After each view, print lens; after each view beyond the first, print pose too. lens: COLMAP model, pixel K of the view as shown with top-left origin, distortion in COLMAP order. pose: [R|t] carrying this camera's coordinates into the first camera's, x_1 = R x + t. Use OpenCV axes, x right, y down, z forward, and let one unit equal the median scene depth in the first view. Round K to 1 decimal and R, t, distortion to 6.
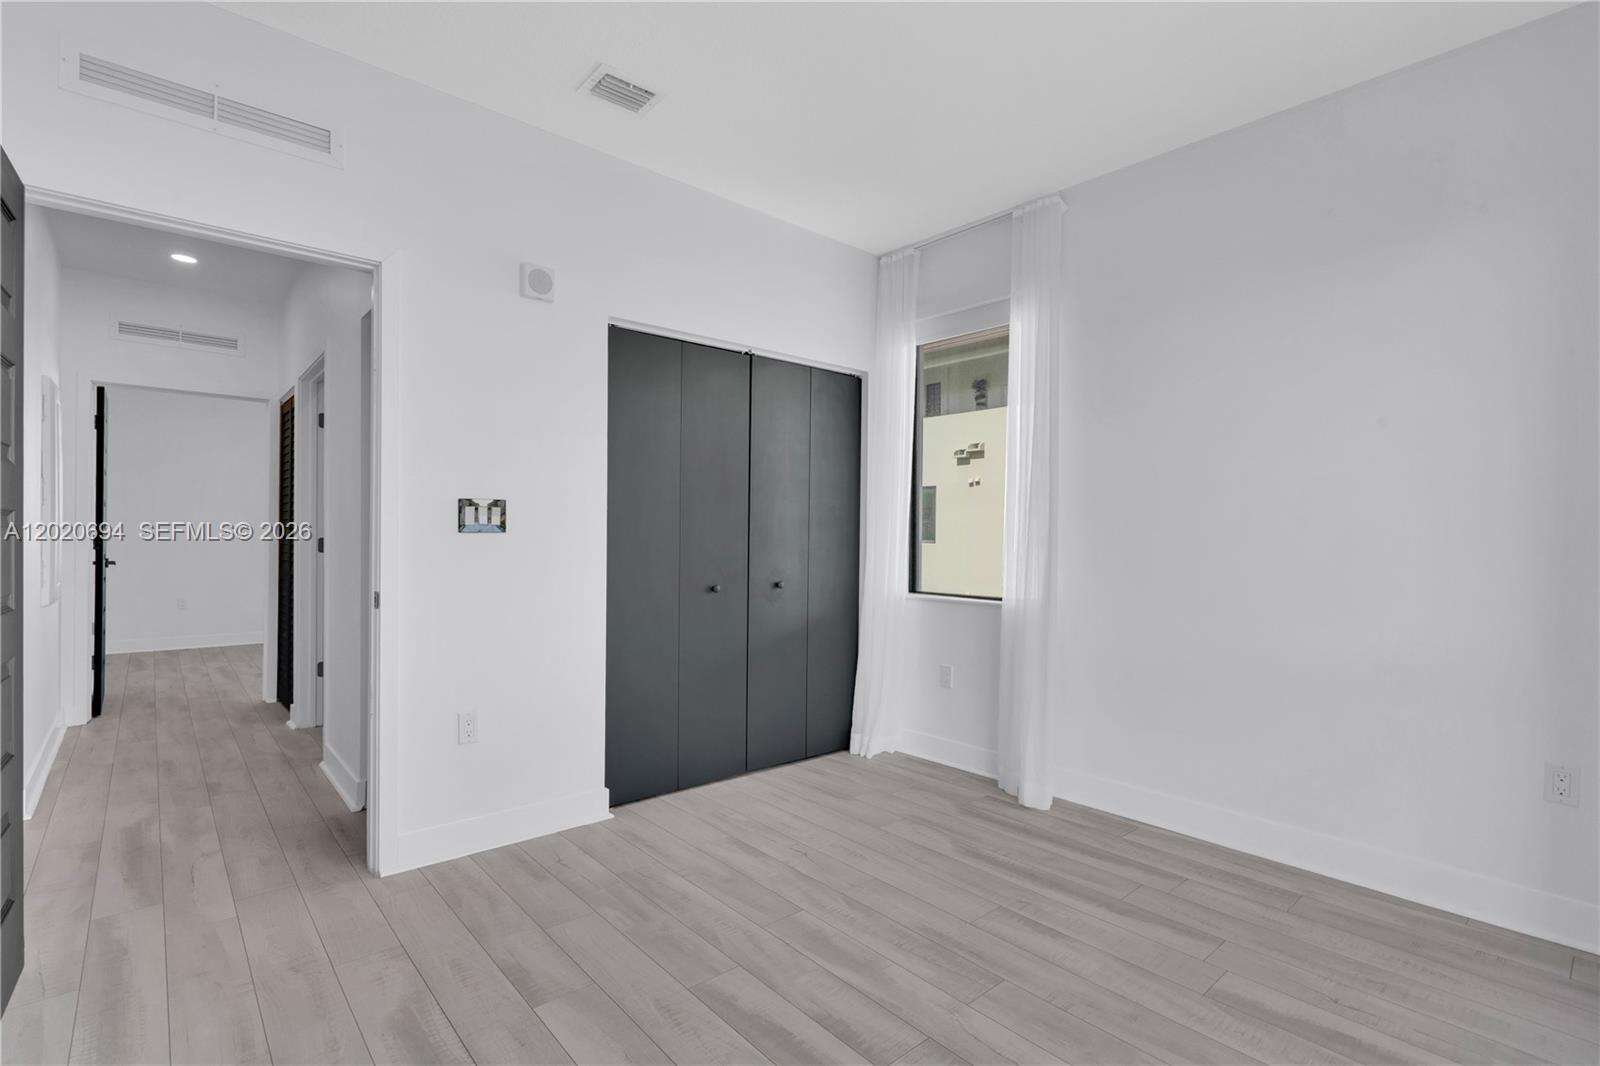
lens RADIAL K [[739.7, 0, 791.1], [0, 739.7, 538.2], [0, 0, 1]] dist [-0.003997, 0.003196]
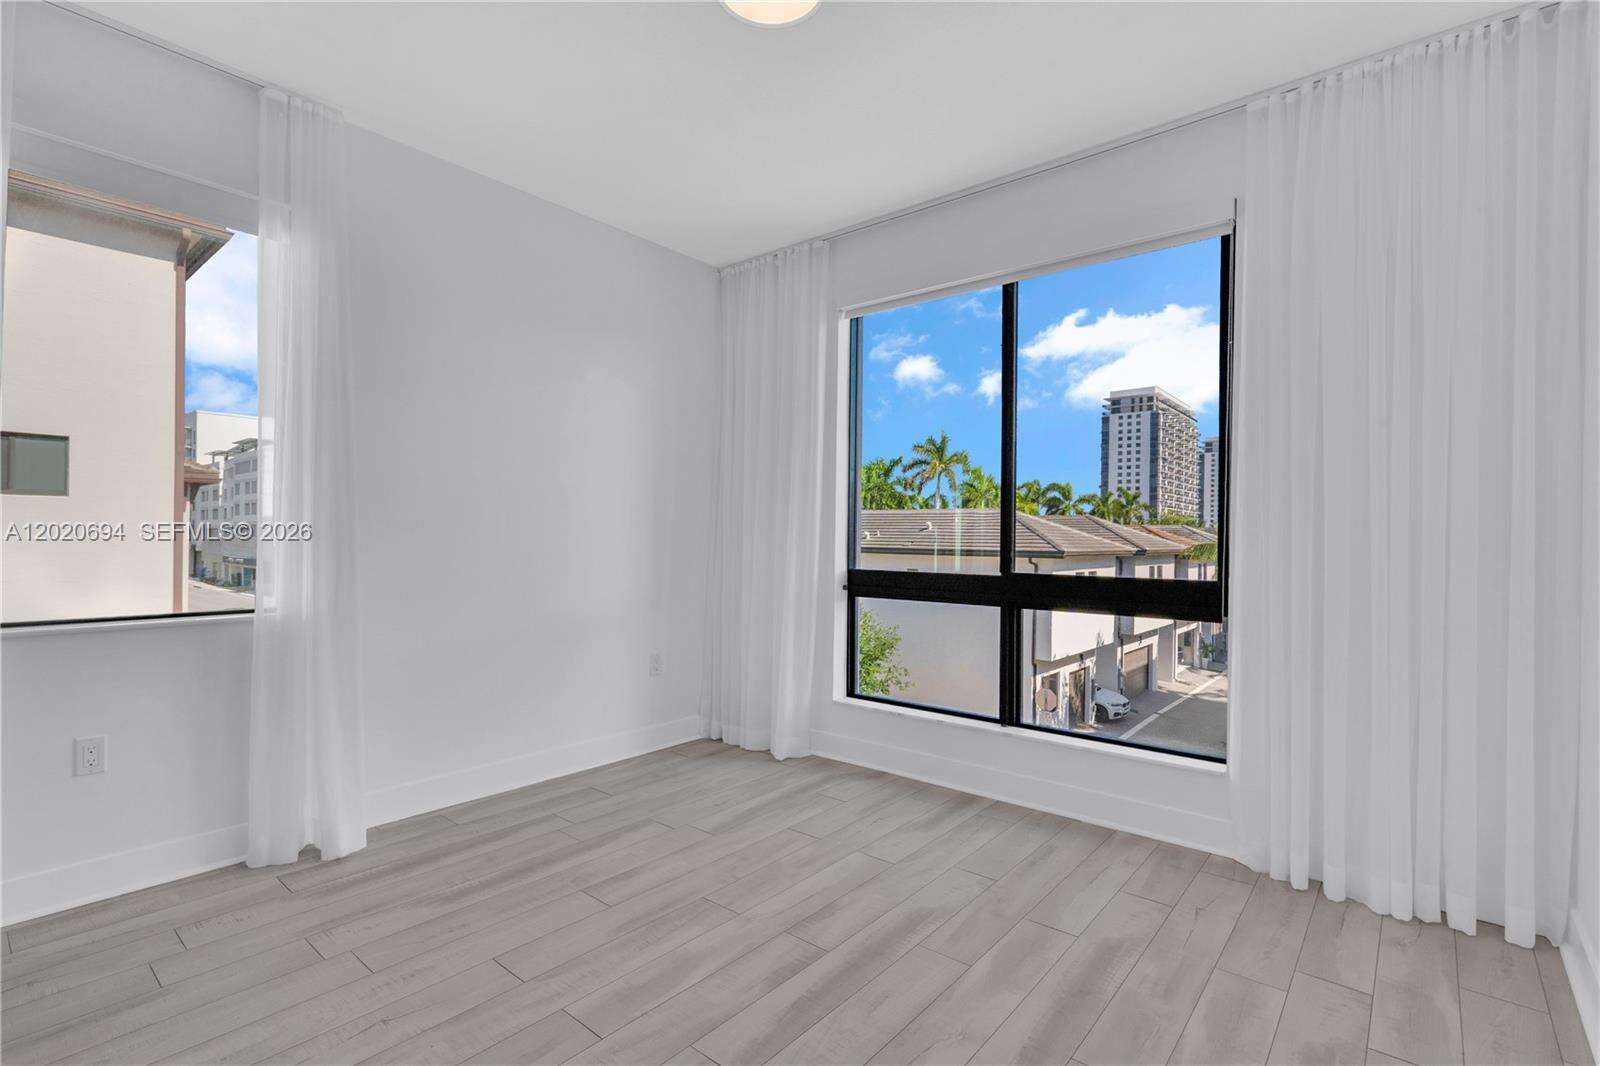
lens RADIAL K [[739.7, 0, 801.9], [0, 739.7, 538.9], [0, 0, 1]] dist [-0.003997, 0.003196]
pose [[-0.147799, -0.012111, 0.988943, -0.724708], [-0.007970, 0.999907, 0.011054, -0.001863], [-0.988985, -0.006248, -0.147882, 0.804084]]
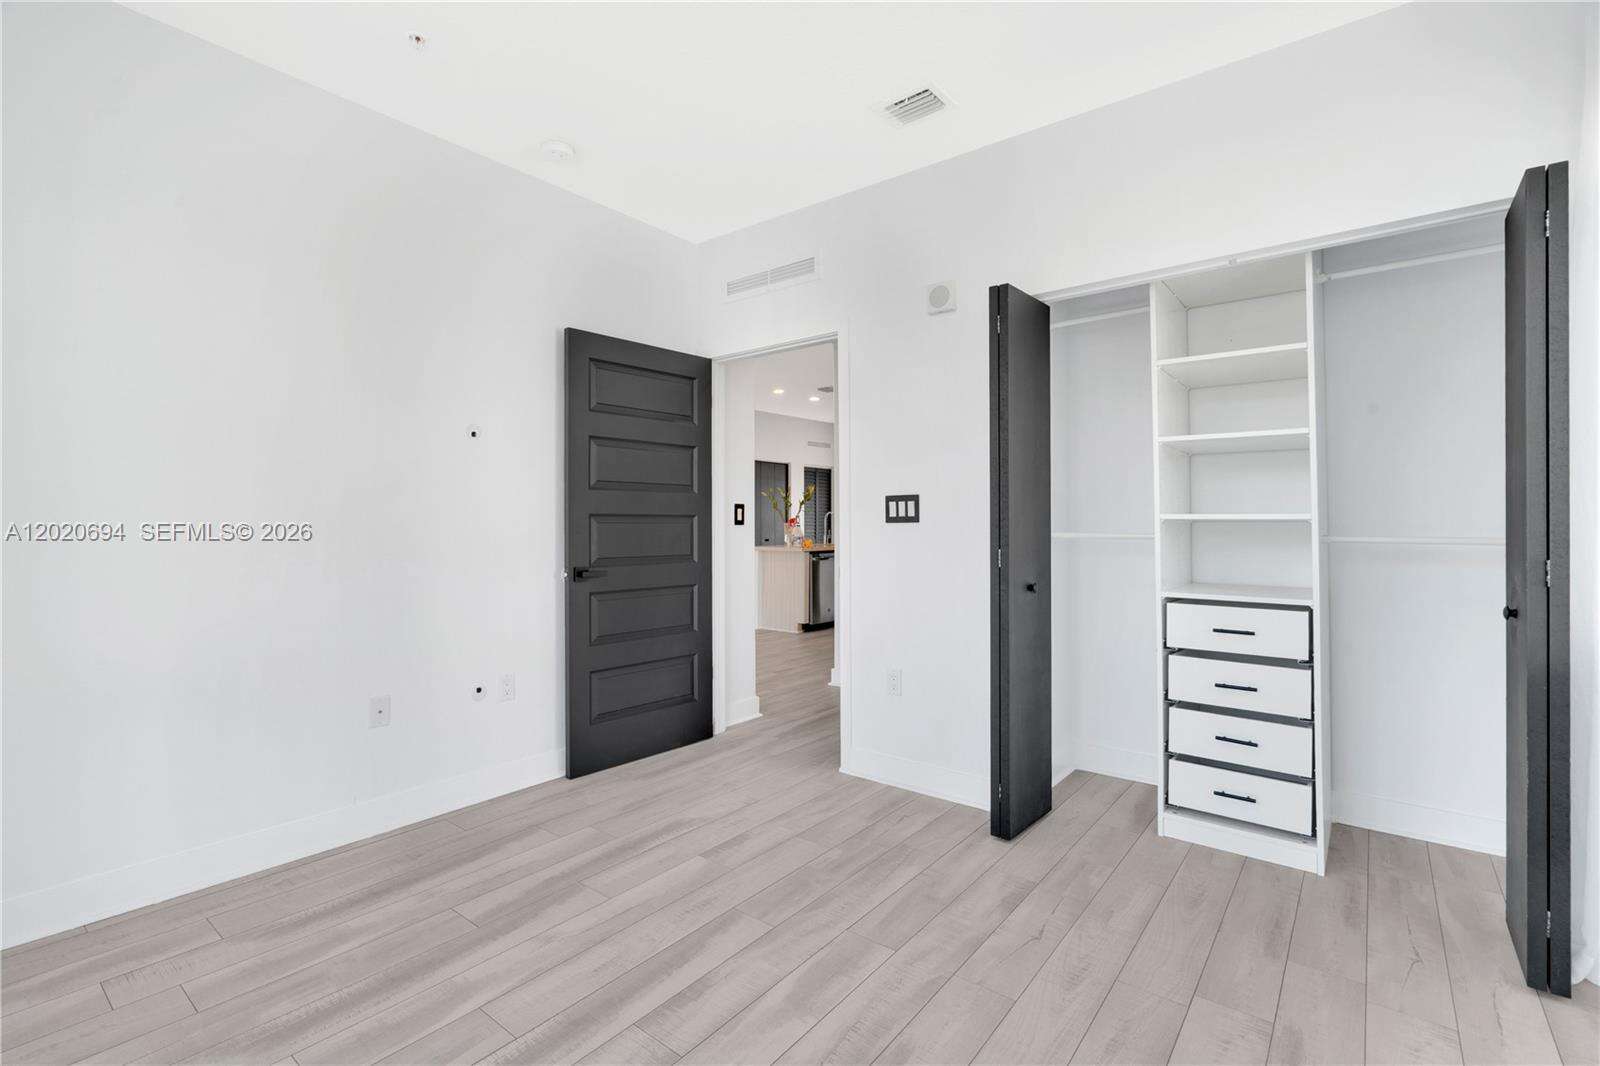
lens RADIAL K [[730.1, 0, 805.3], [0, 730.1, 511.5], [0, 0, 1]] dist [-0.000913, -0.000123]
pose [[0.192014, -0.026923, -0.981023, 0.790873], [-0.000384, 0.999621, -0.027509, 0.008040], [0.981392, 0.005659, 0.191931, 0.673509]]
